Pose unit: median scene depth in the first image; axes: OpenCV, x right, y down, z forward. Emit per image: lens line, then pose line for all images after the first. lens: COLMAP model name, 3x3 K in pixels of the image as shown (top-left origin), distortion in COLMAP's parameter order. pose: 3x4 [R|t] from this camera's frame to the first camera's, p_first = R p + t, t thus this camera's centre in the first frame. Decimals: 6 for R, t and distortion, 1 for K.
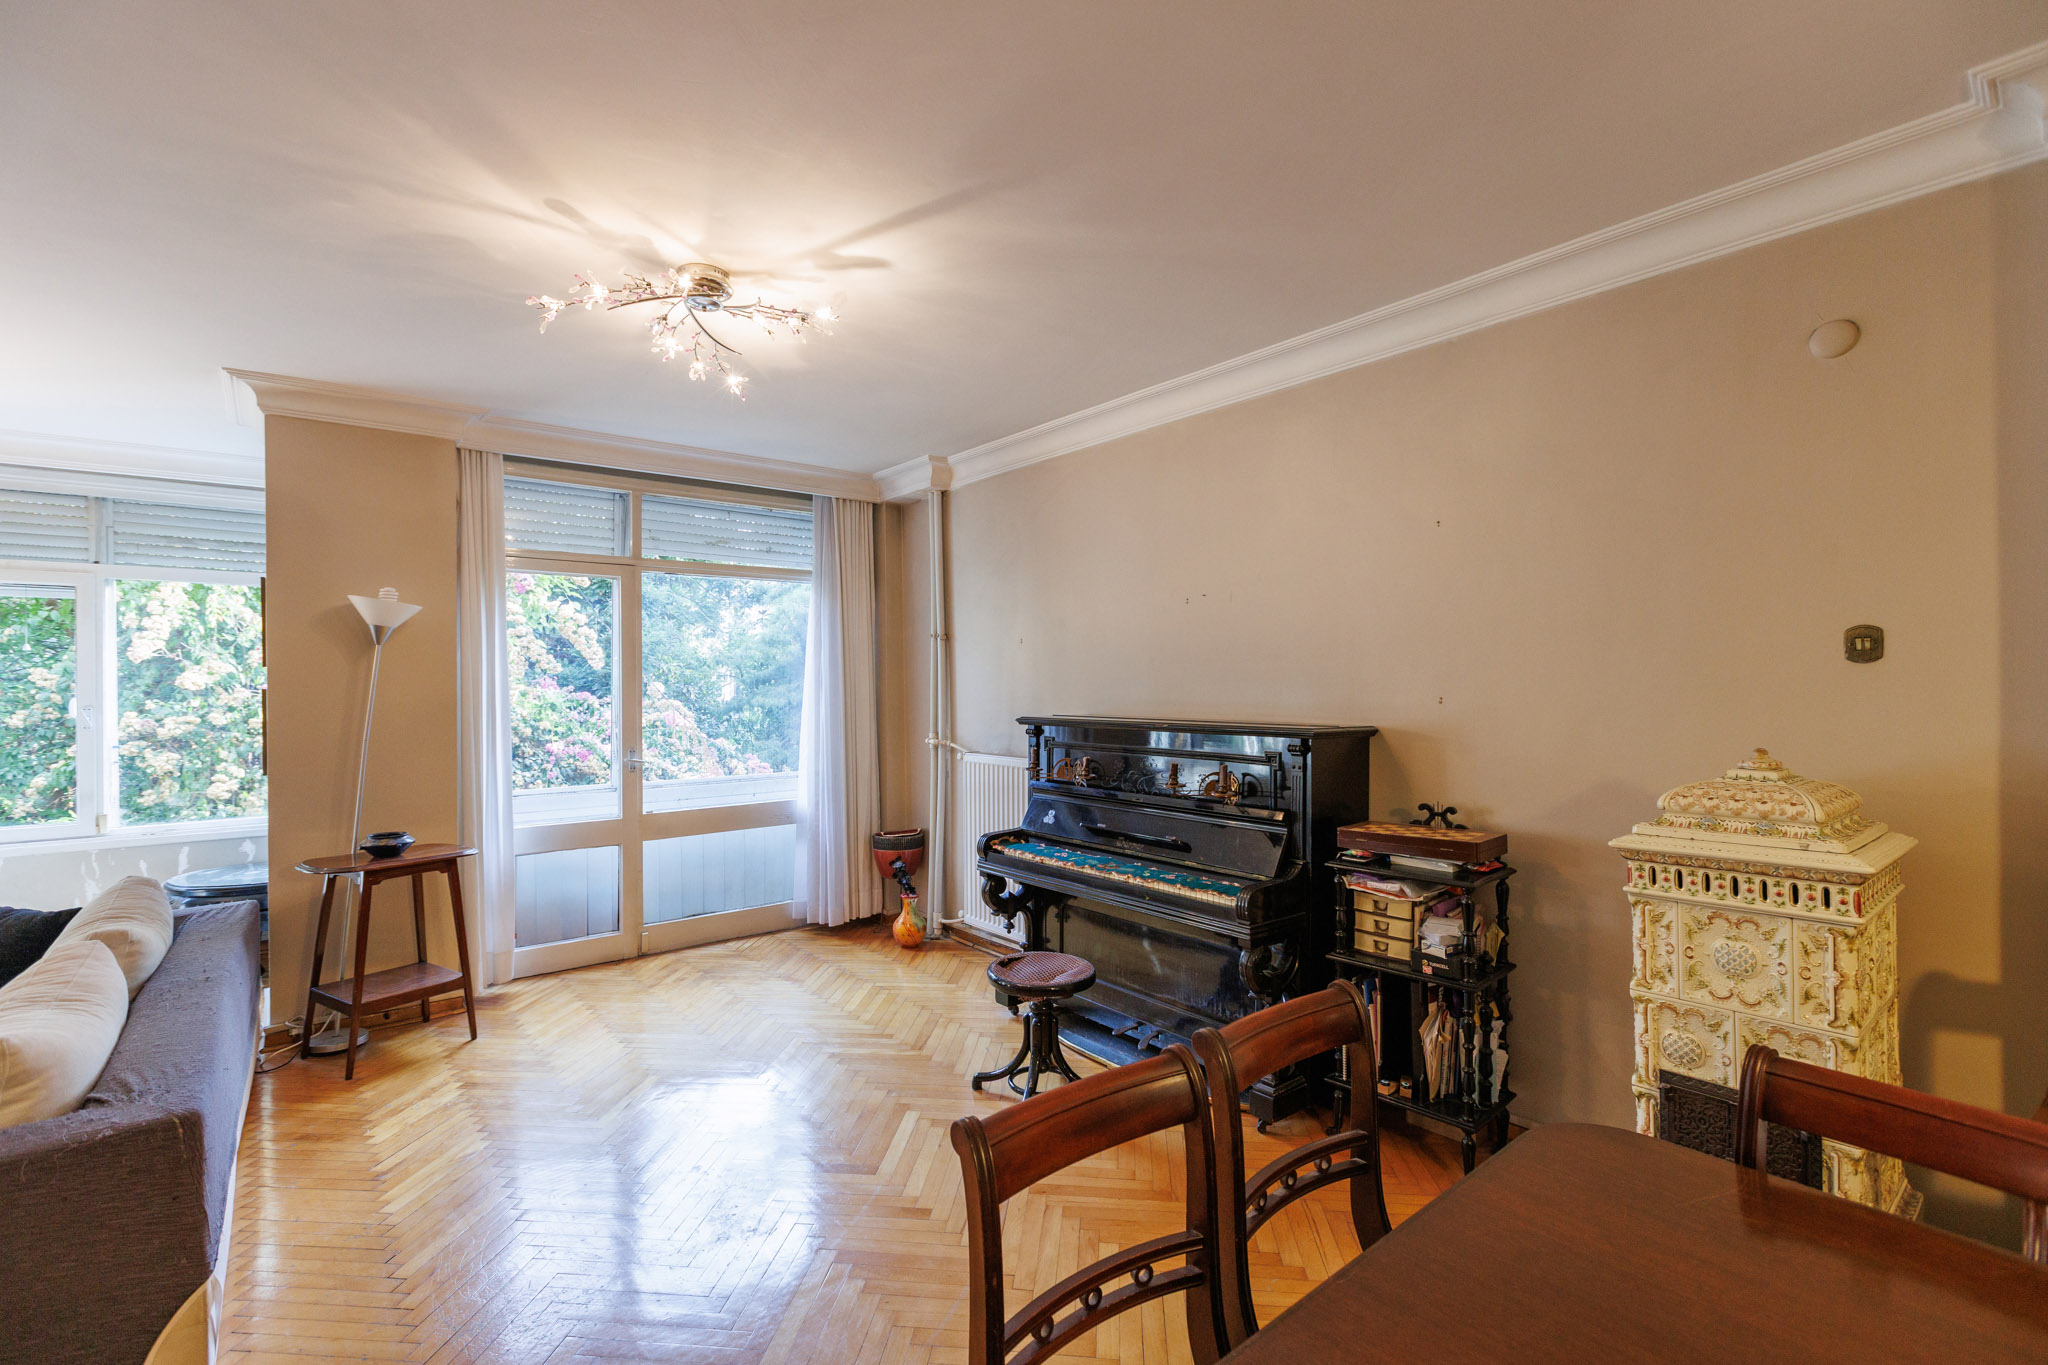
lens RADIAL K [[905.8, 0, 1033.4], [0, 905.8, 683.3], [0, 0, 1]] dist [0.001021, -0.000117]
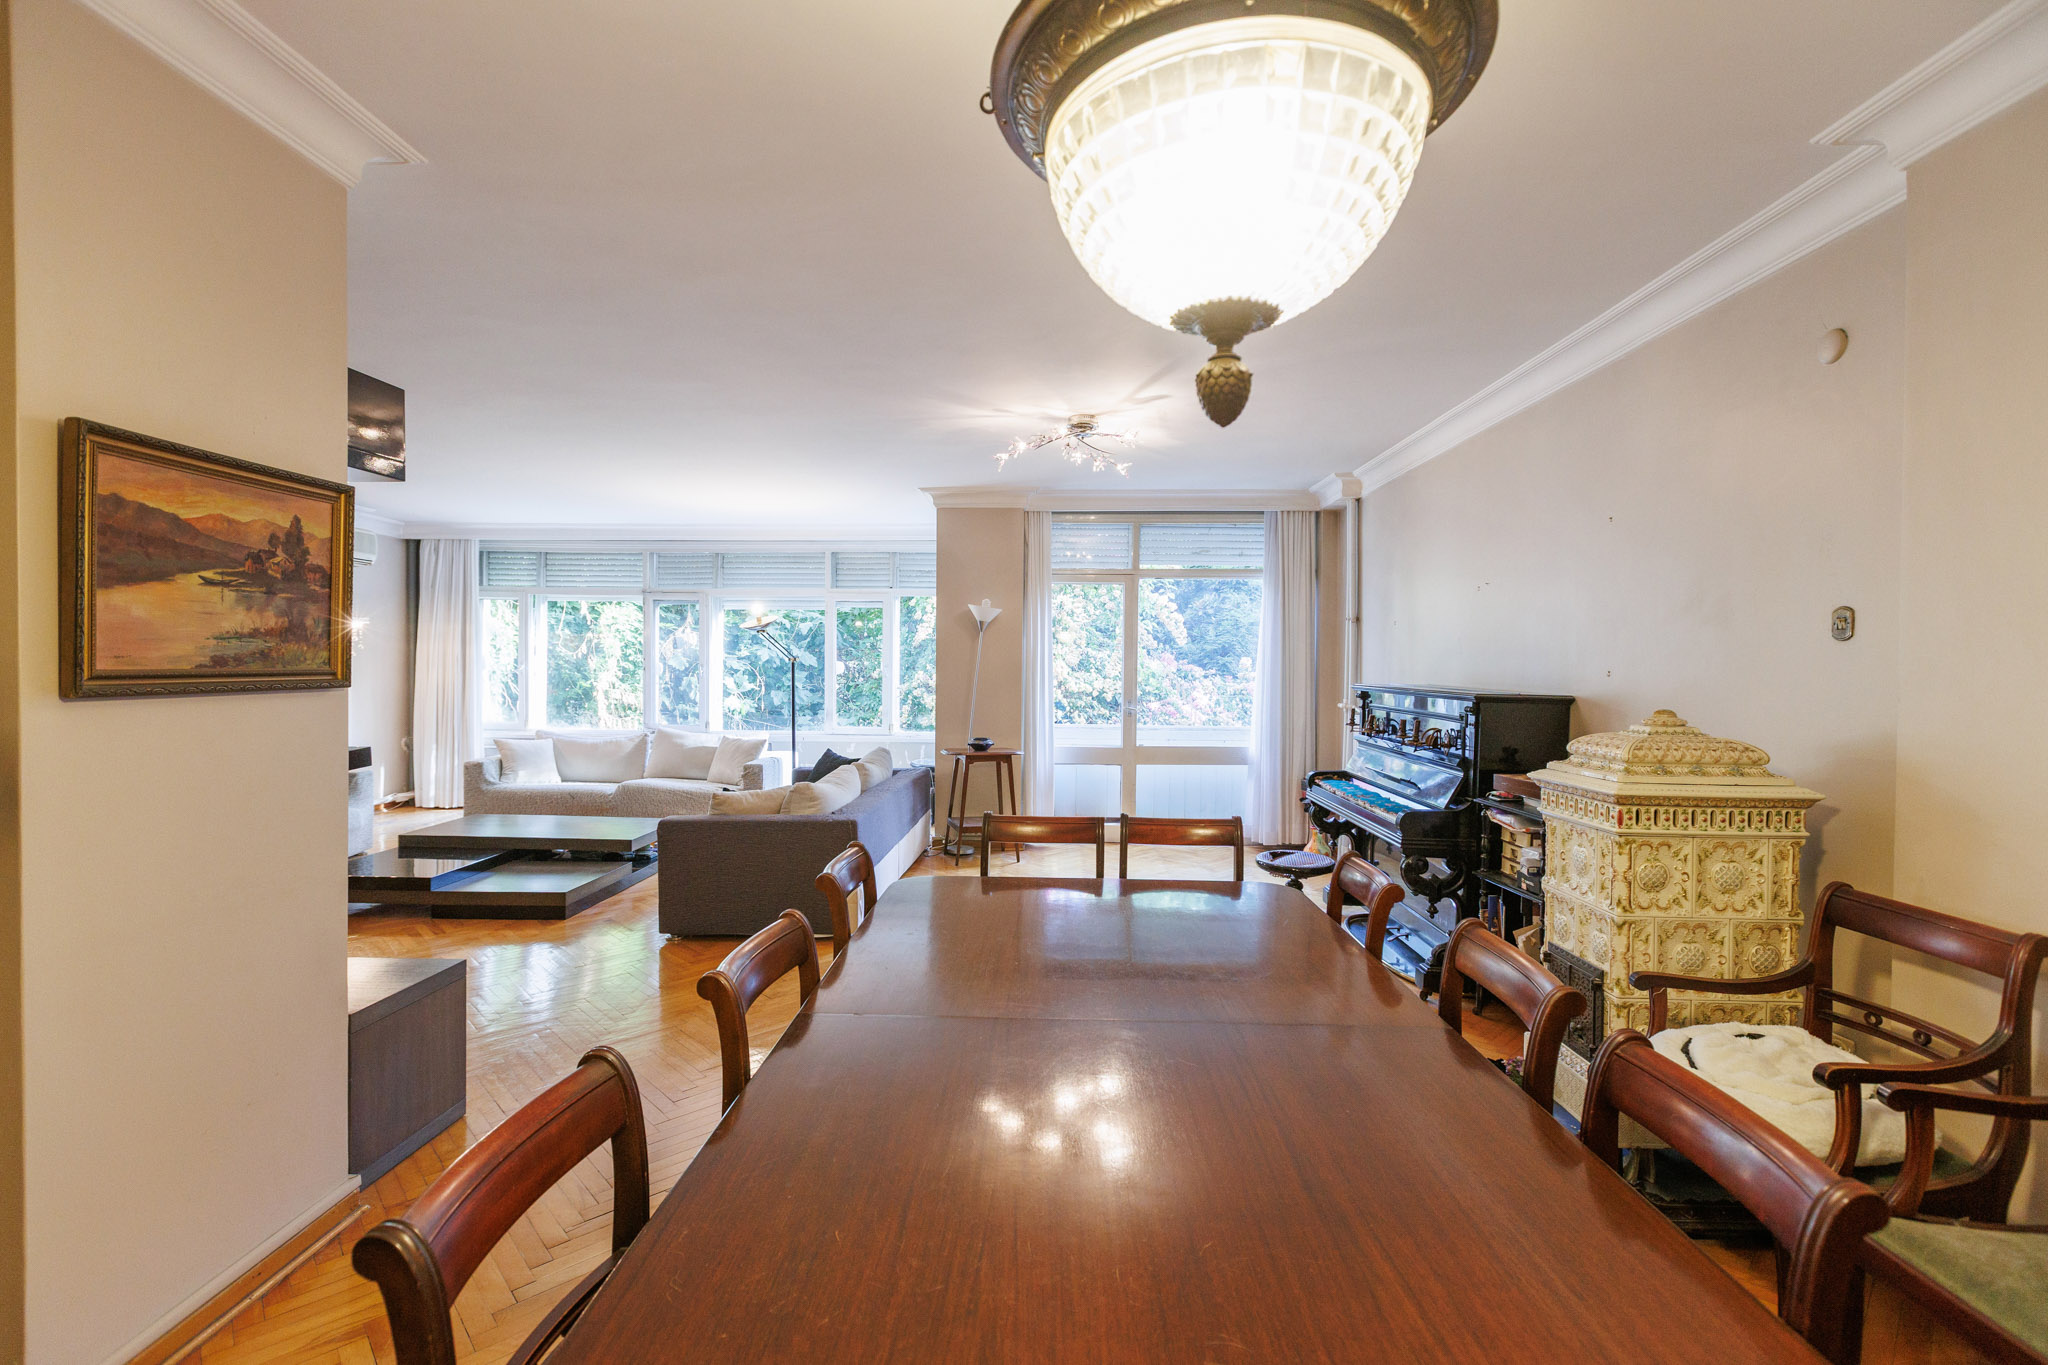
lens RADIAL K [[925.5, 0, 1031.7], [0, 925.5, 678.1], [0, 0, 1]] dist [0.000672, 0.000073]
pose [[0.751513, 0.024270, -0.659272, 0.687079], [-0.012464, 0.999667, 0.022593, 0.007158], [0.659600, -0.008762, 0.751565, -0.371201]]
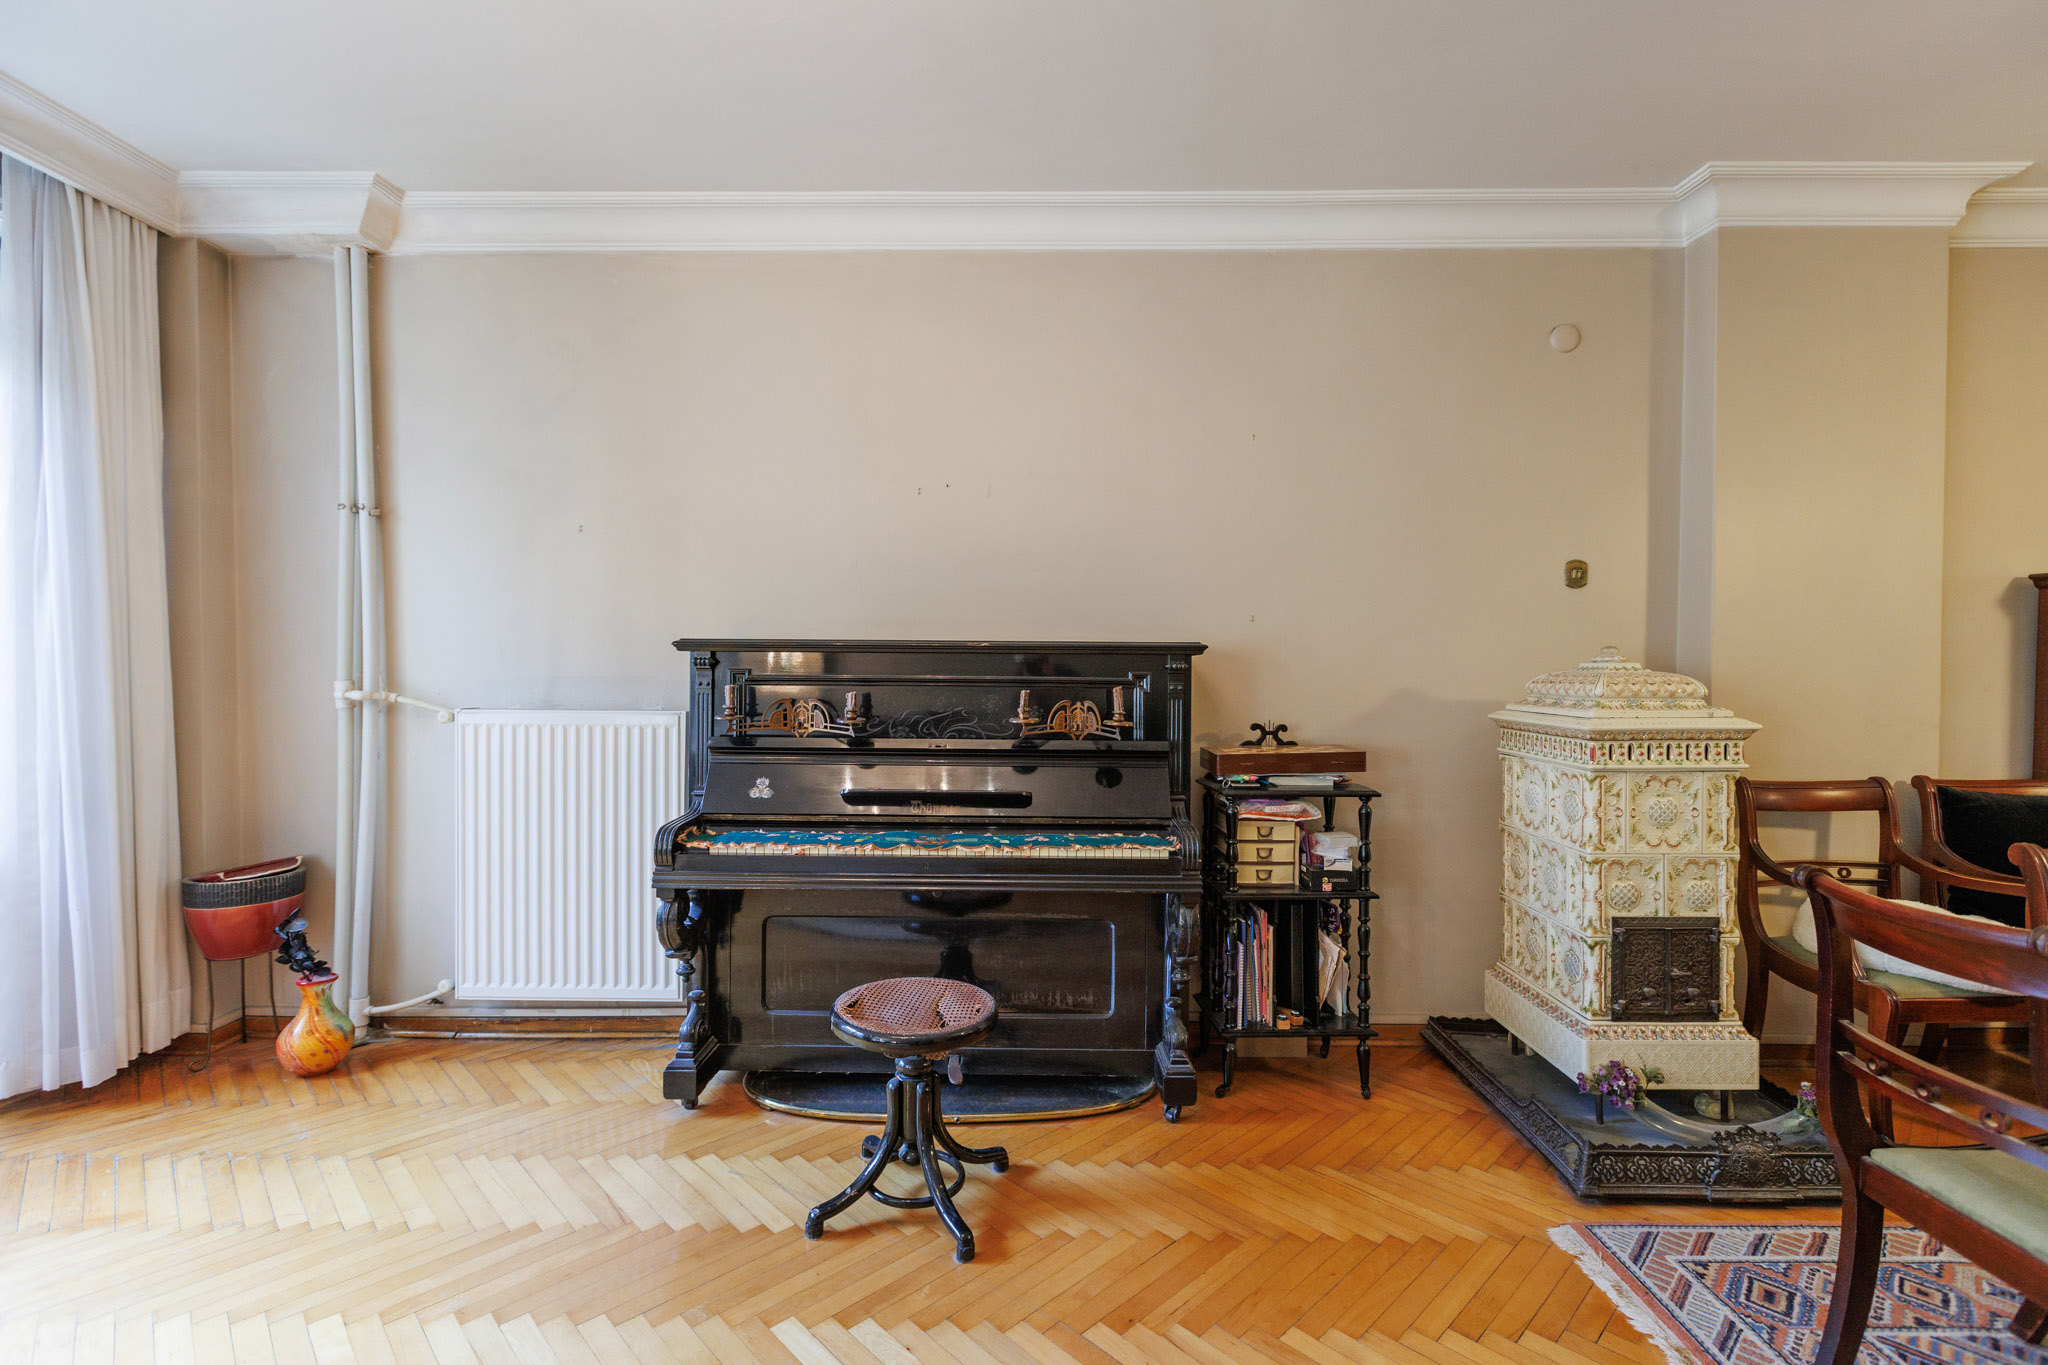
lens RADIAL K [[925.5, 0, 1031.7], [0, 925.5, 678.1], [0, 0, 1]] dist [0.000672, 0.000073]
pose [[0.650249, -0.002797, 0.759716, -0.474382], [-0.009295, 0.999889, 0.011638, 0.075173], [-0.759664, -0.014629, 0.650151, 0.540471]]
